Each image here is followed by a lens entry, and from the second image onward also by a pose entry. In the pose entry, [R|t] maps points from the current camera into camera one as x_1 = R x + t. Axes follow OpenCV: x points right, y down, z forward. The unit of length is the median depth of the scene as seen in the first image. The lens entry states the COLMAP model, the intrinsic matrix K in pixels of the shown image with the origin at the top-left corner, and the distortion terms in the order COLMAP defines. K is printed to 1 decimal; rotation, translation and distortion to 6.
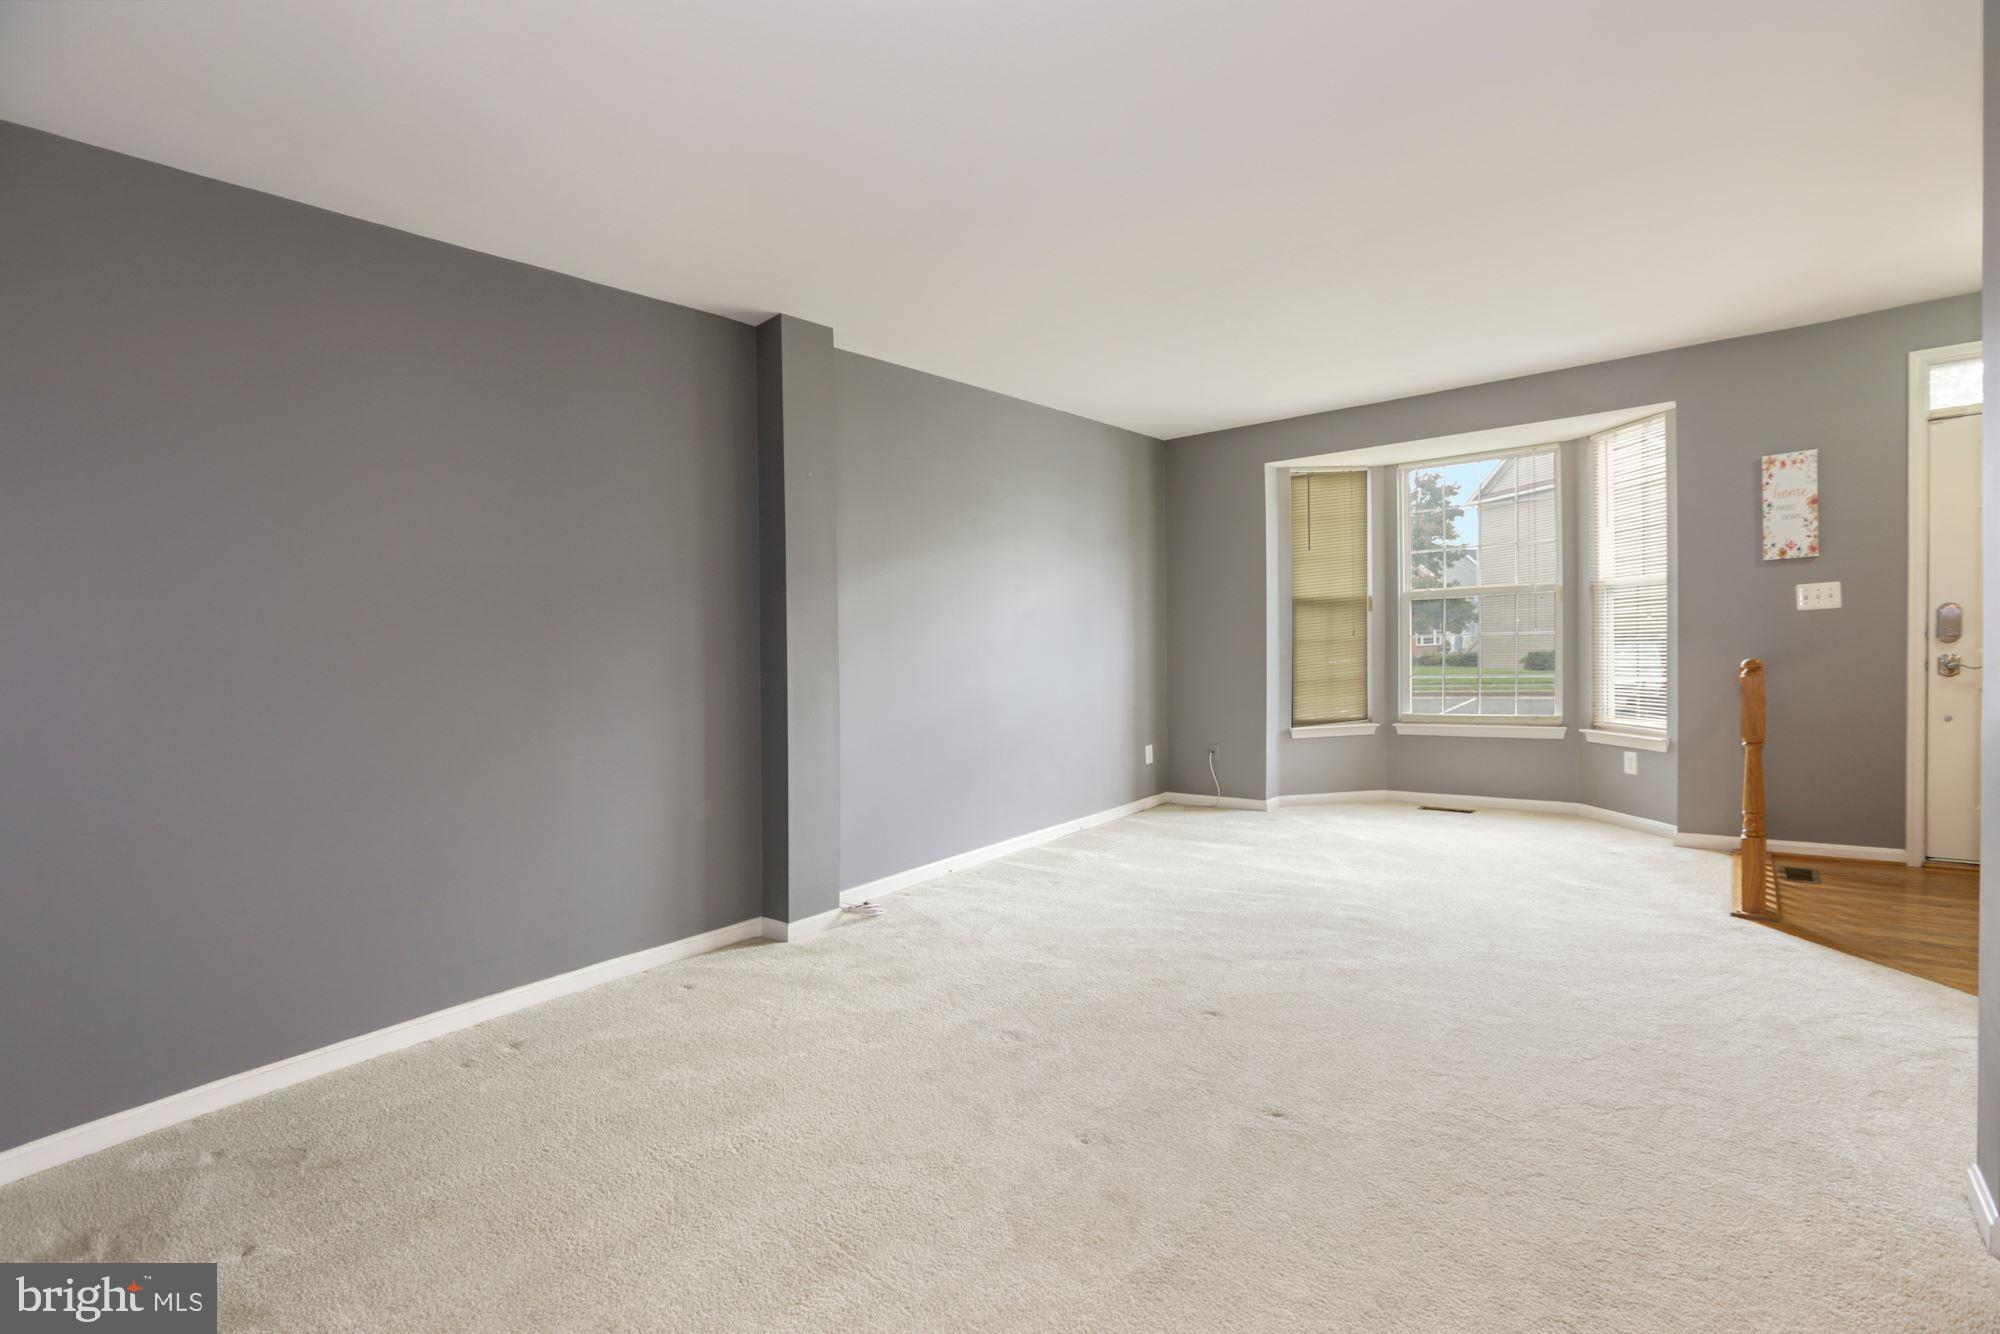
lens RADIAL K [[913.4, 0, 997.1], [0, 913.4, 698.0], [0, 0, 1]] dist [-0.000118, 0.000076]
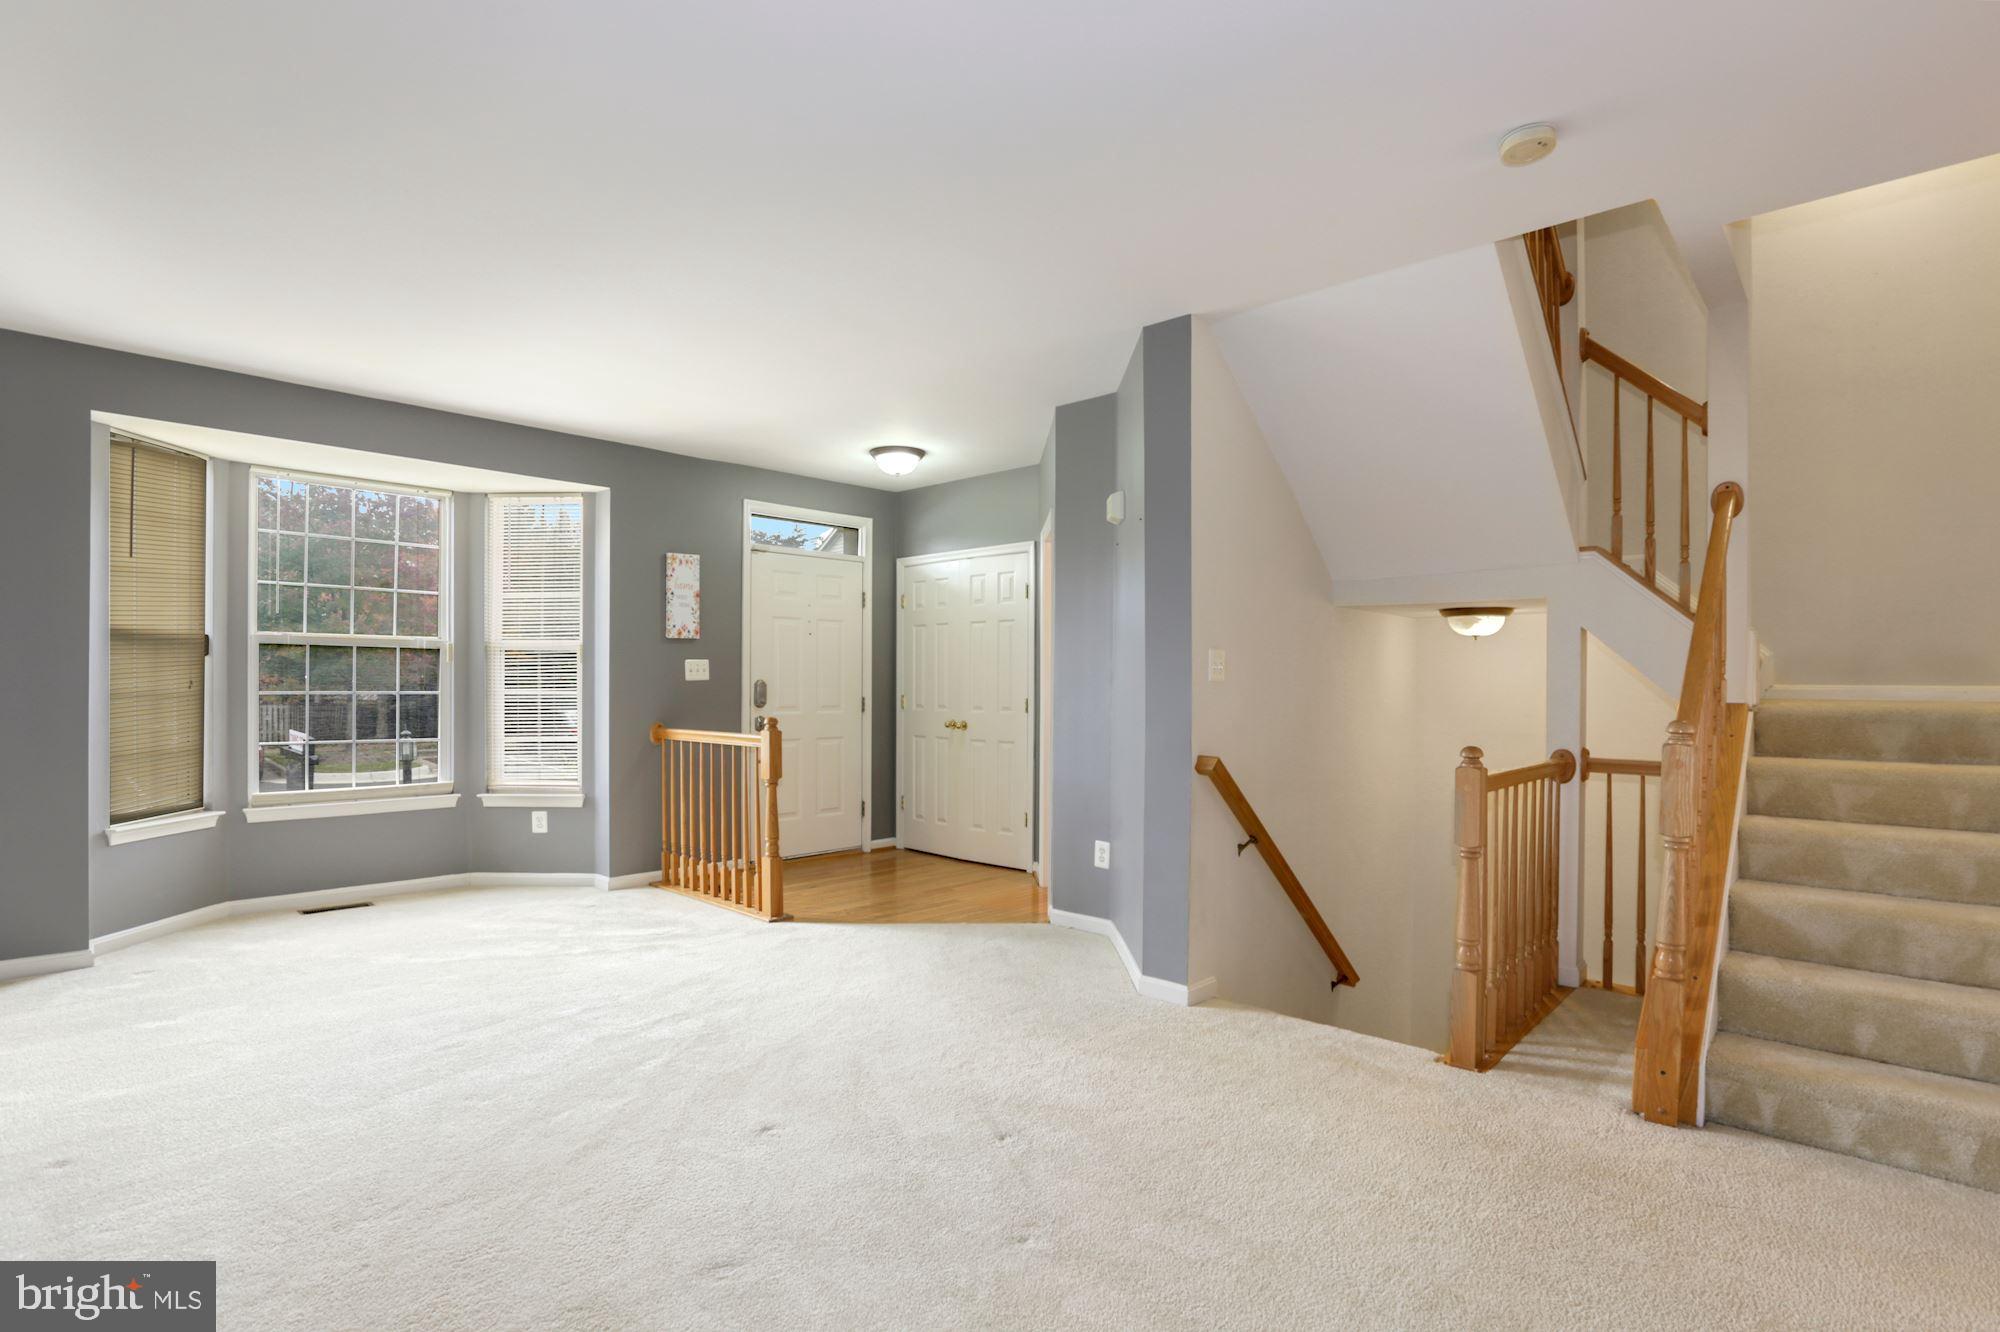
lens RADIAL K [[1009.9, 0, 1000.5], [0, 1009.9, 688.0], [0, 0, 1]] dist [-0.034635, 0.016028]
pose [[0.099895, 0.035647, 0.994359, -0.438449], [0.051125, 0.997854, -0.040909, -0.007479], [-0.993684, 0.054923, 0.097858, 0.435685]]
